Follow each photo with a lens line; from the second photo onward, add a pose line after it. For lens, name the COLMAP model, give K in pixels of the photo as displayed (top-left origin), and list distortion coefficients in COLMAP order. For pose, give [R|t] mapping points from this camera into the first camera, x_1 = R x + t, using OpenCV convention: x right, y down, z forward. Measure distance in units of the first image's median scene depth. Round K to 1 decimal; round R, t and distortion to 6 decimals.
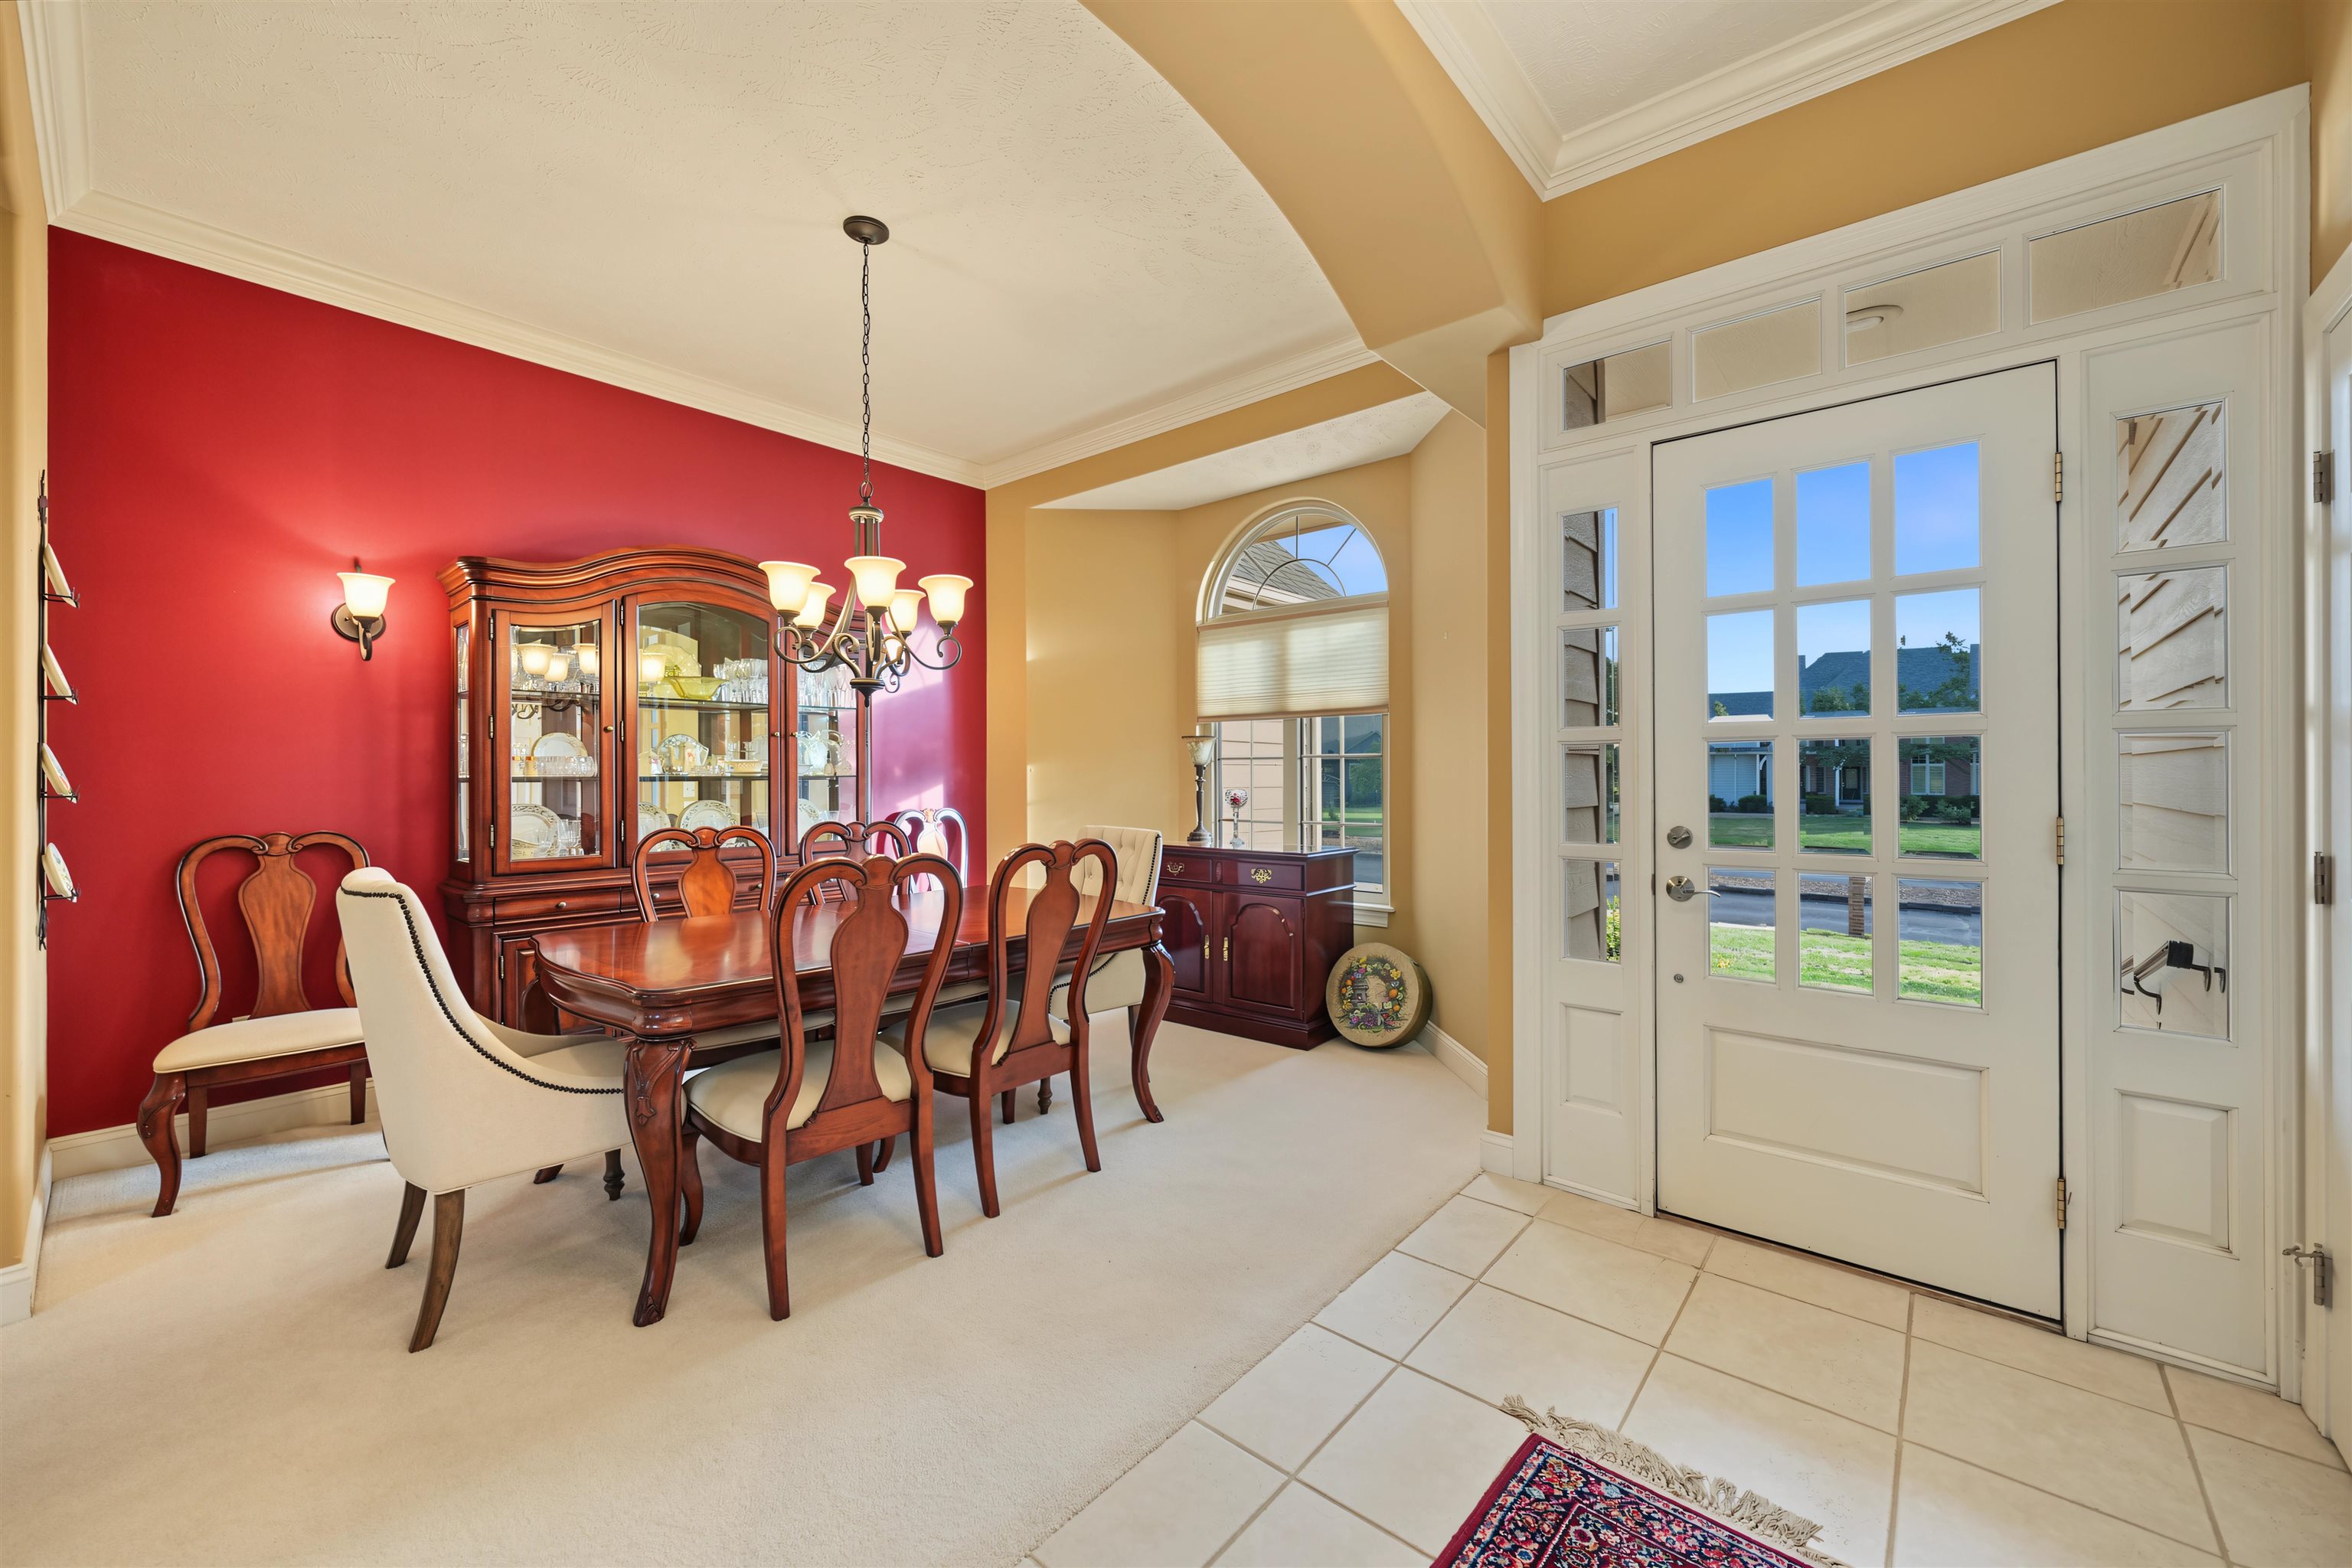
lens RADIAL K [[919.6, 0, 1190.1], [0, 919.6, 766.3], [0, 0, 1]] dist [-0.003609, 0.000854]
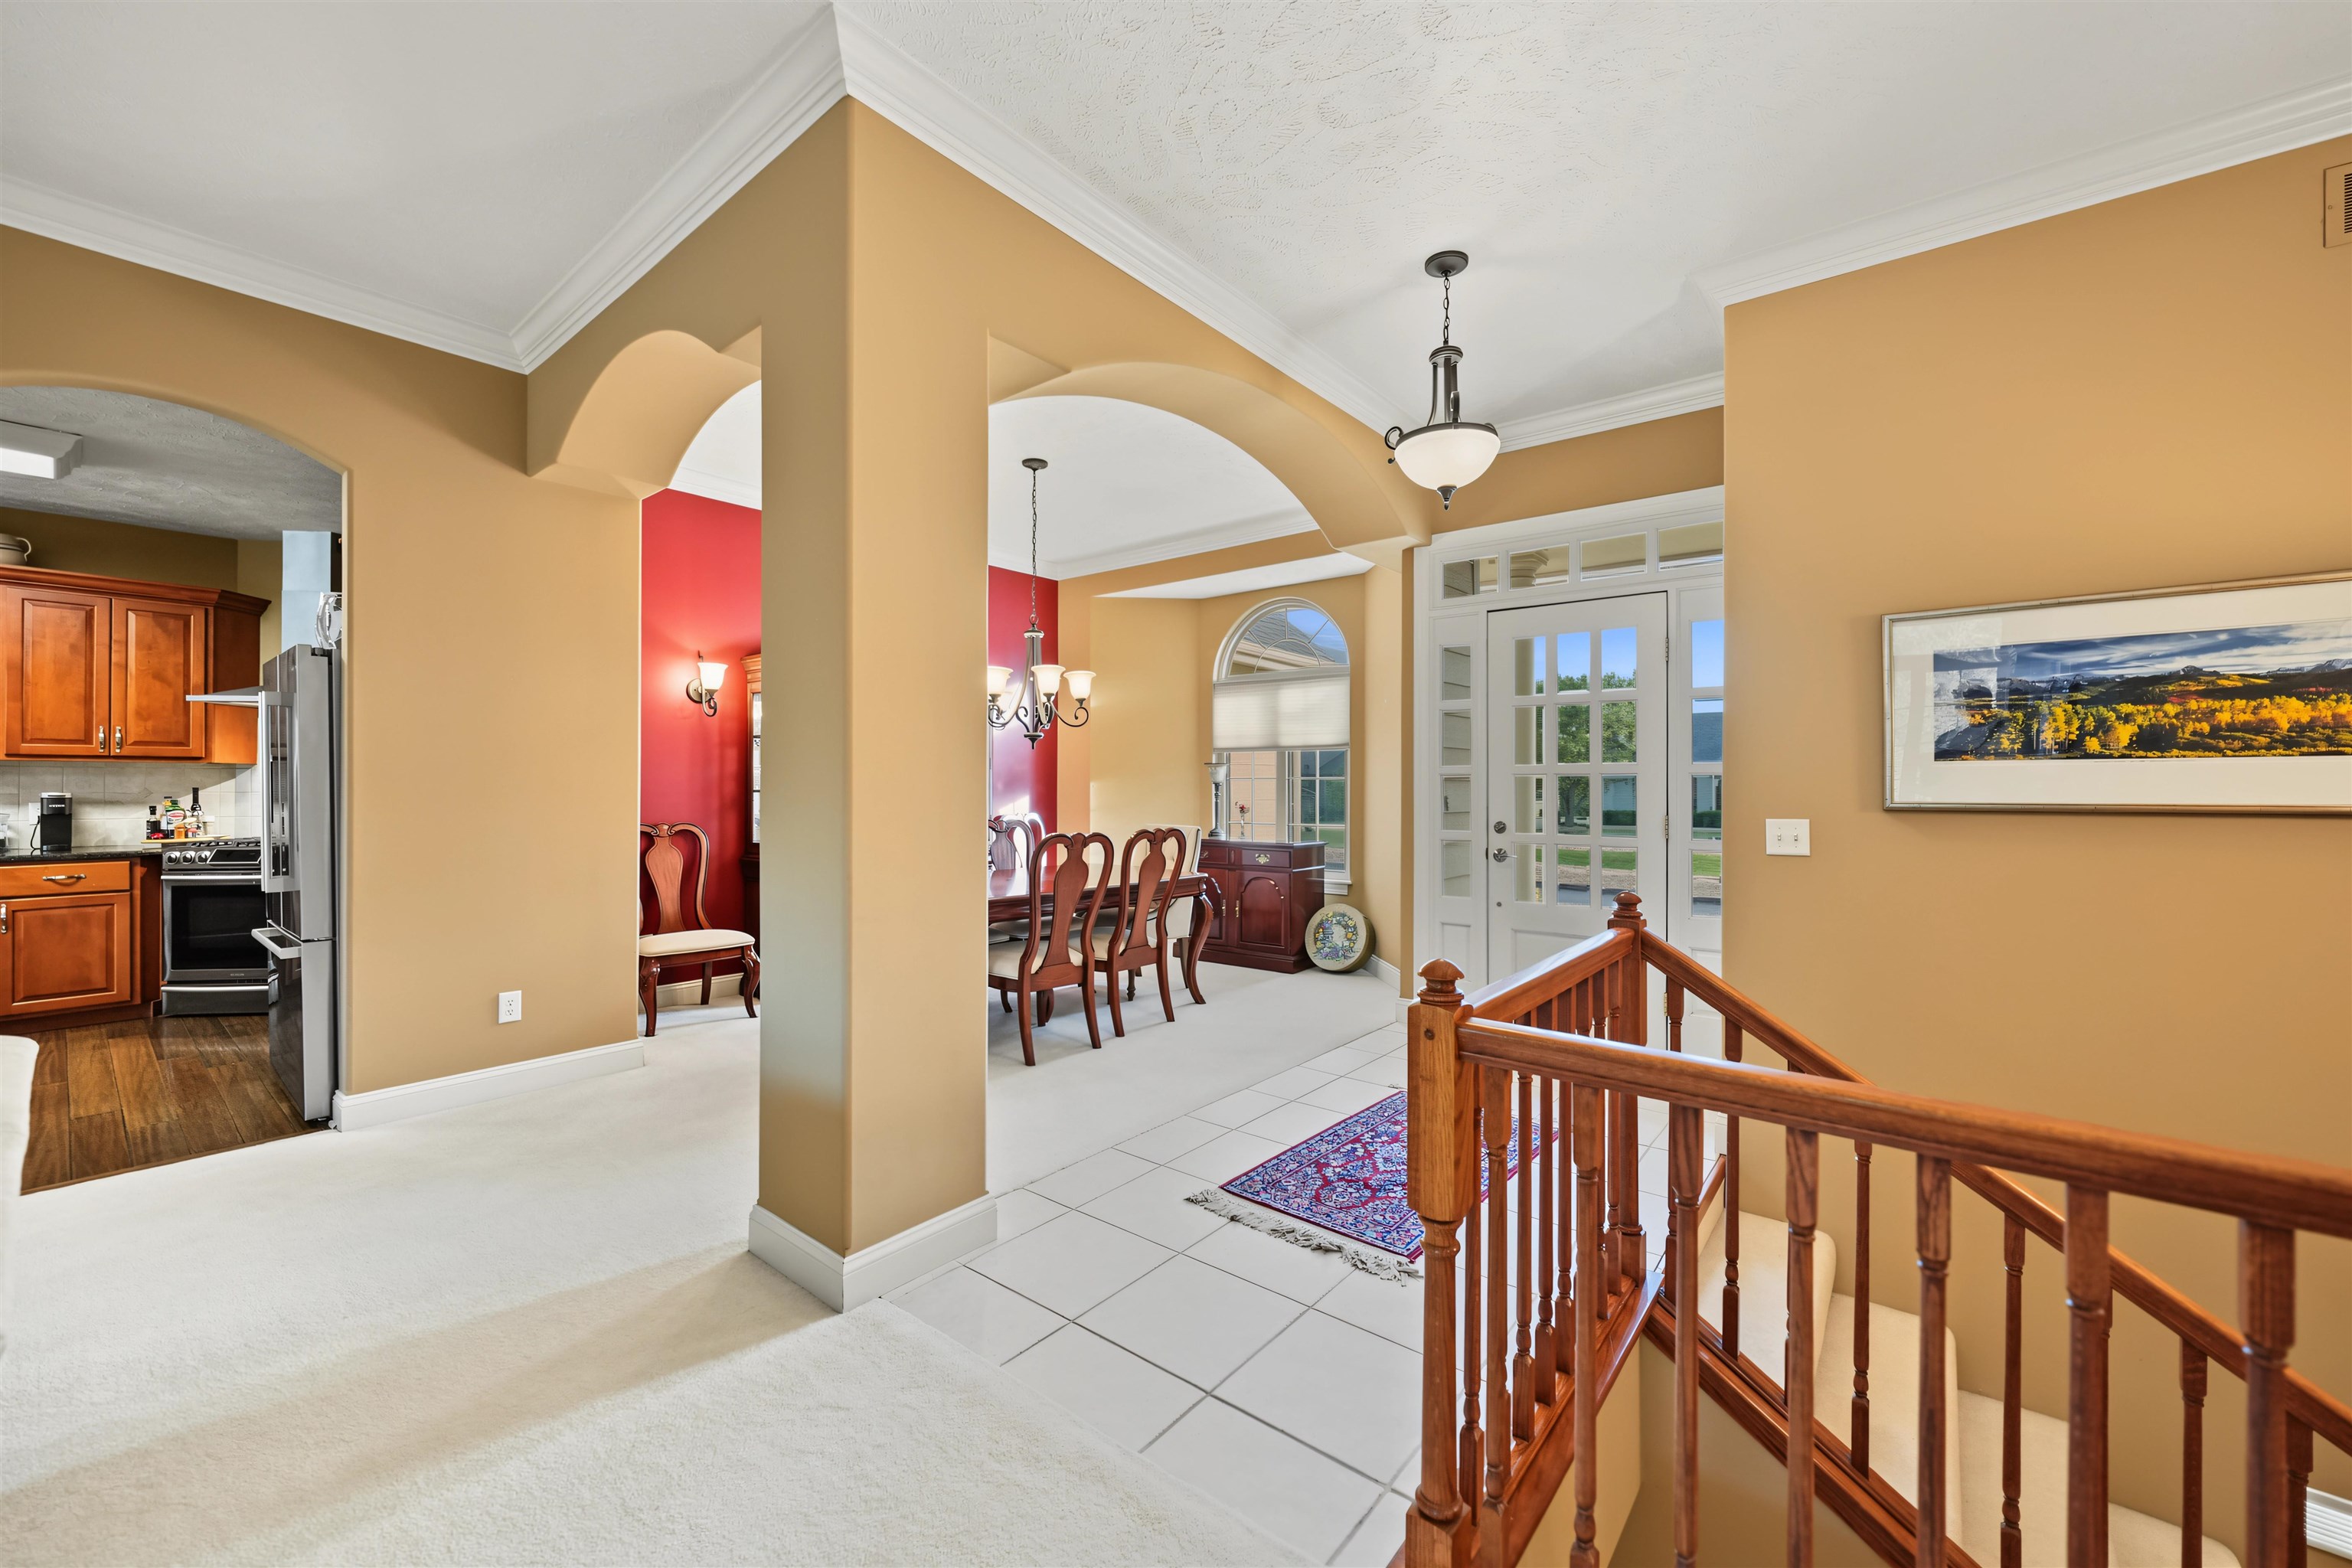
lens RADIAL K [[919.6, 0, 1188.0], [0, 919.6, 782.6], [0, 0, 1]] dist [-0.003609, 0.000854]
pose [[0.999662, 0.006719, 0.025126, -0.083880], [-0.006817, 0.999969, 0.003838, -0.009126], [-0.025099, -0.004008, 0.999677, -0.502110]]
